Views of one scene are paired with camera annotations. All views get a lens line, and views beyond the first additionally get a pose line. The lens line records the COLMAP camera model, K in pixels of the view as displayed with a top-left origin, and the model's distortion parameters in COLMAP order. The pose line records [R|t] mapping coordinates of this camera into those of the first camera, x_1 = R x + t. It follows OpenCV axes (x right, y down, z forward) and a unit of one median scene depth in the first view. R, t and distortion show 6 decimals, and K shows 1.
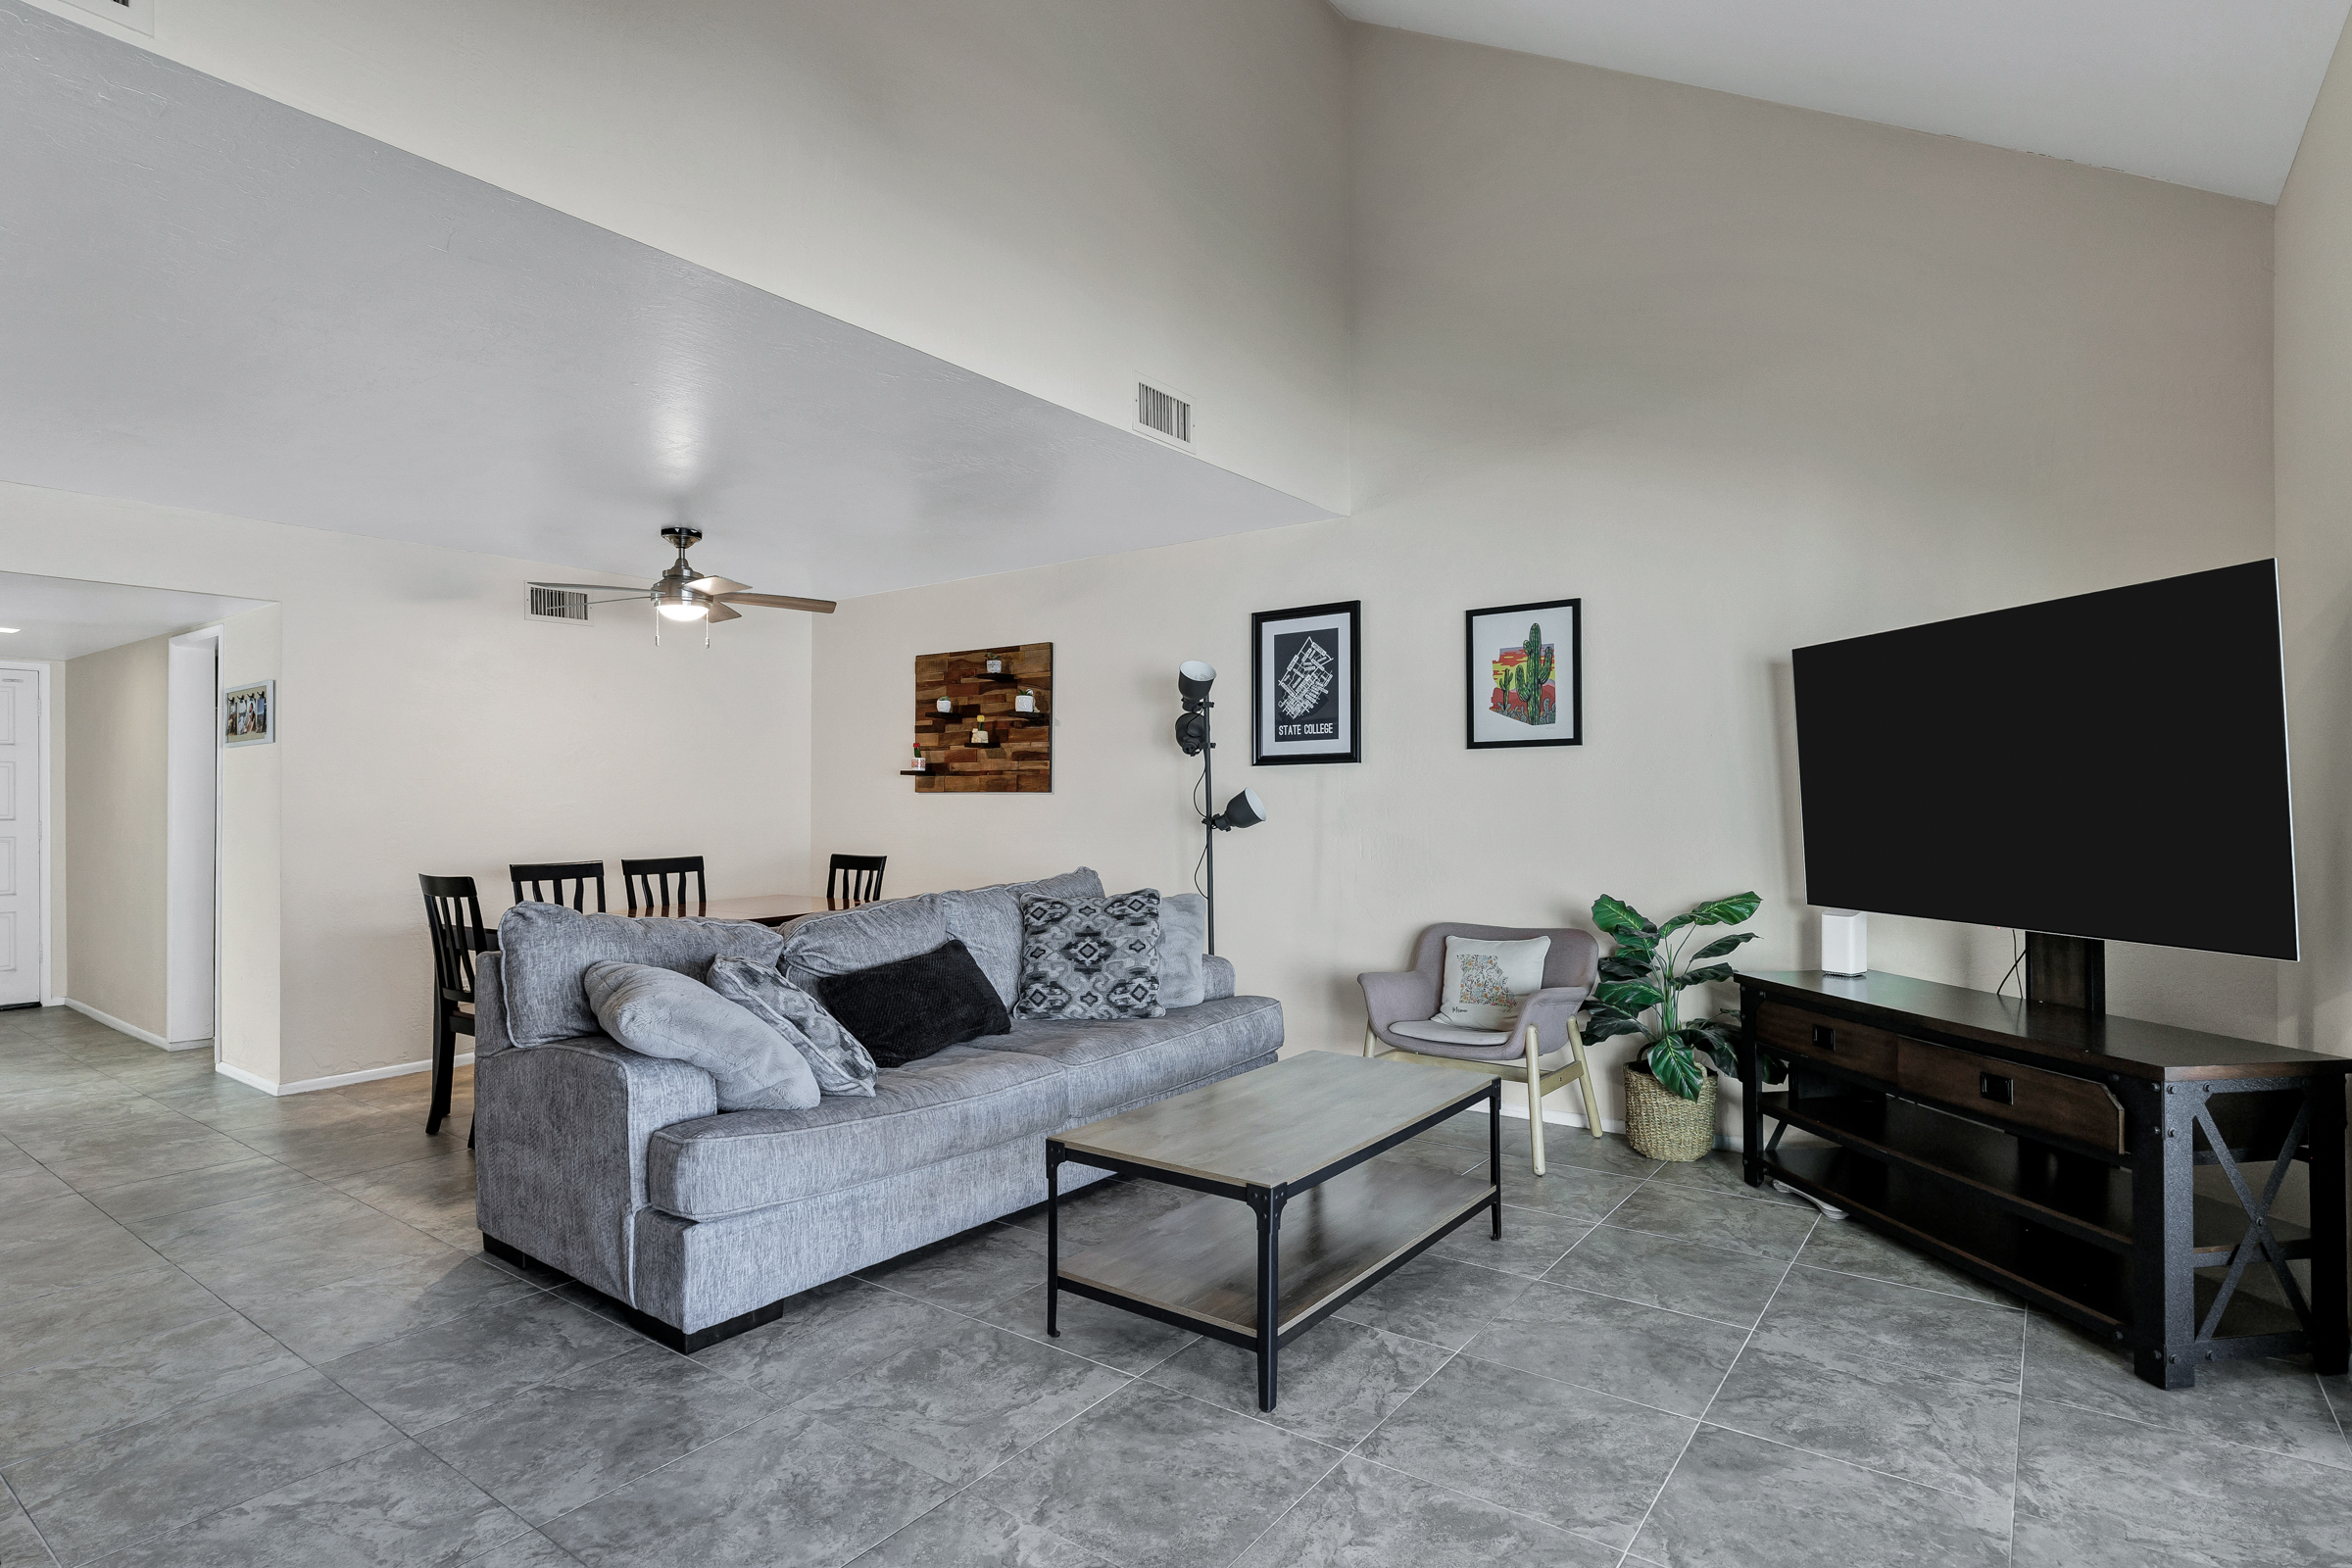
lens RADIAL K [[1204.4, 0, 1186.4], [0, 1204.4, 797.3], [0, 0, 1]] dist [-0.003291, -0.000780]
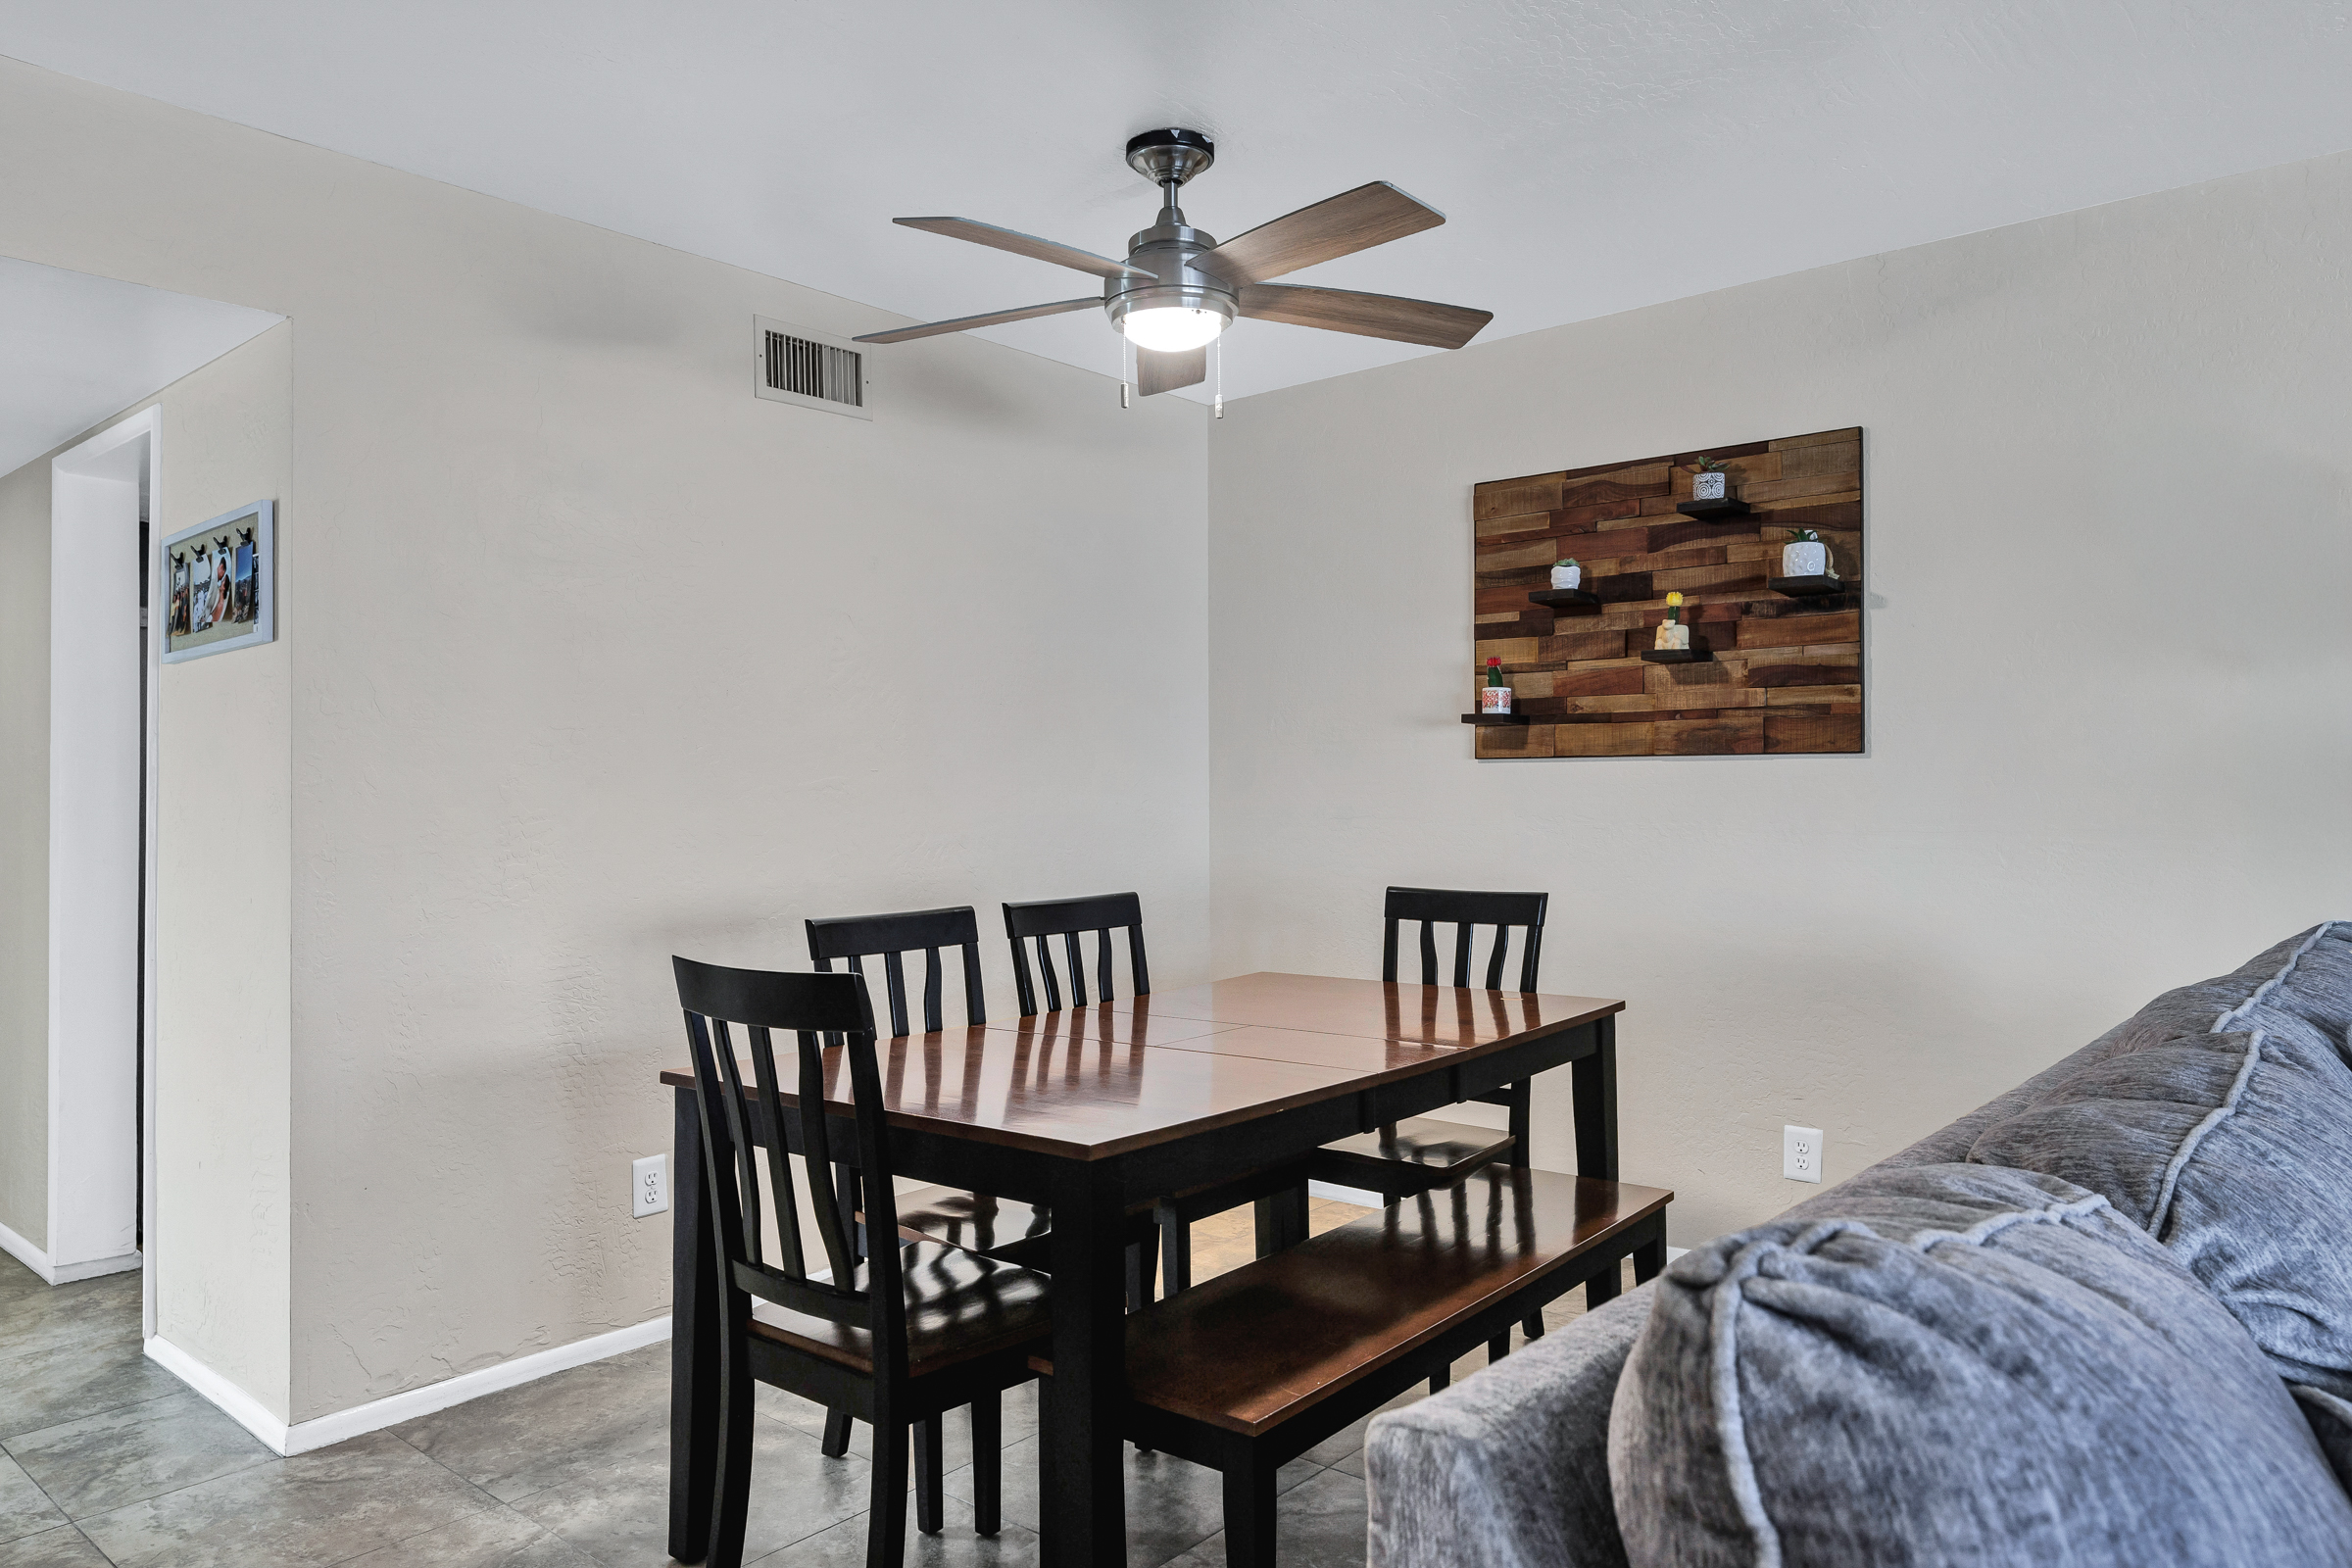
lens RADIAL K [[1547.5, 0, 1176.0], [0, 1547.5, 784.0], [0, 0, 1]] dist [0.005119, 0.000262]
pose [[0.996644, -0.004483, -0.081729, -0.322882], [0.004183, 0.999984, -0.003836, 0.008757], [0.081745, 0.003481, 0.996647, 0.387722]]
